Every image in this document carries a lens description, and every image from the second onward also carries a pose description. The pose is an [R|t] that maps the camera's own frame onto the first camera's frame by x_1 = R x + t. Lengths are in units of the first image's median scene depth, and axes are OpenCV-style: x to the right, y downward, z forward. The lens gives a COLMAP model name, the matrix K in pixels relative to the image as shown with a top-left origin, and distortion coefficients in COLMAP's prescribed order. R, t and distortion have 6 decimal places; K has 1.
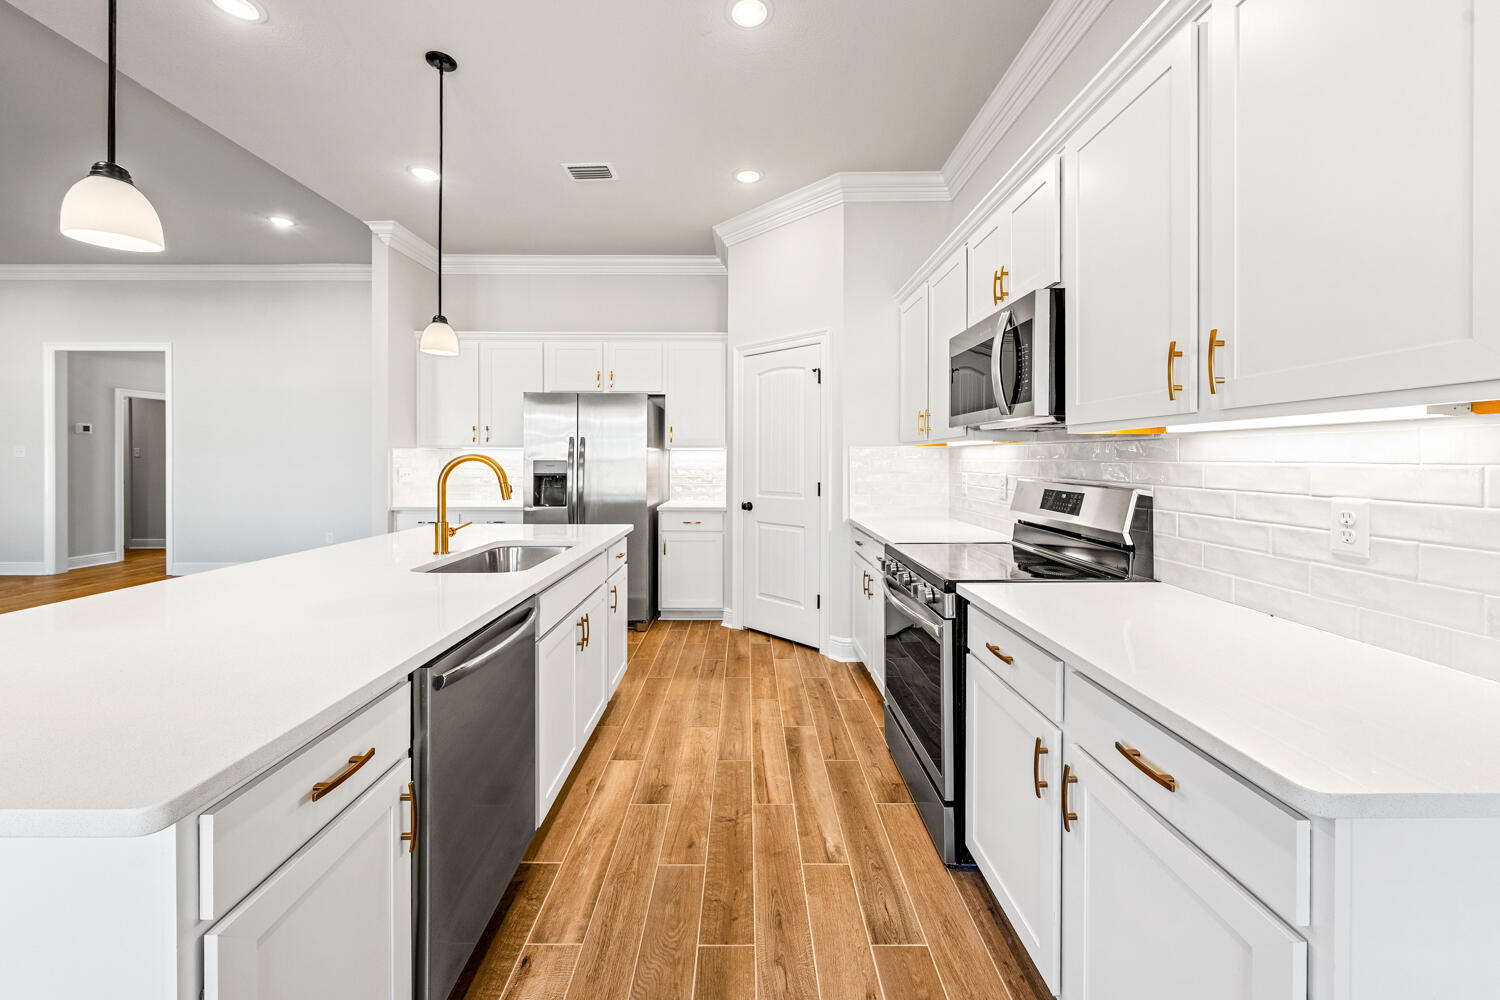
lens RADIAL K [[555.2, 0, 749.5], [0, 555.2, 462.5], [0, 0, 1]] dist [0.003473, 0.000176]
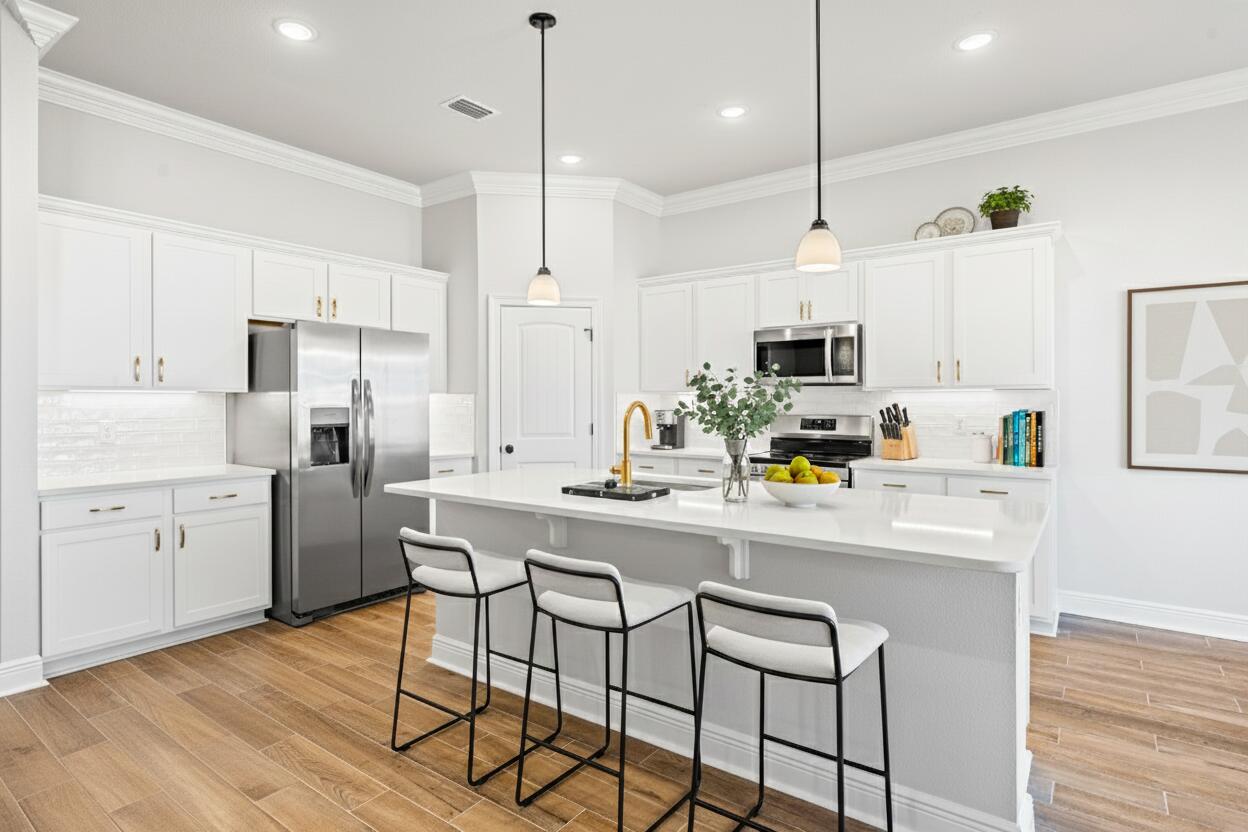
lens RADIAL K [[657.3, 0, 625.6], [0, 657.3, 405.9], [0, 0, 1]] dist [-0.003807, -0.000578]
pose [[0.586641, -0.007645, 0.809811, -0.881983], [0.008771, 0.999957, 0.003086, -0.004884], [-0.809800, 0.005292, 0.586683, 0.092646]]
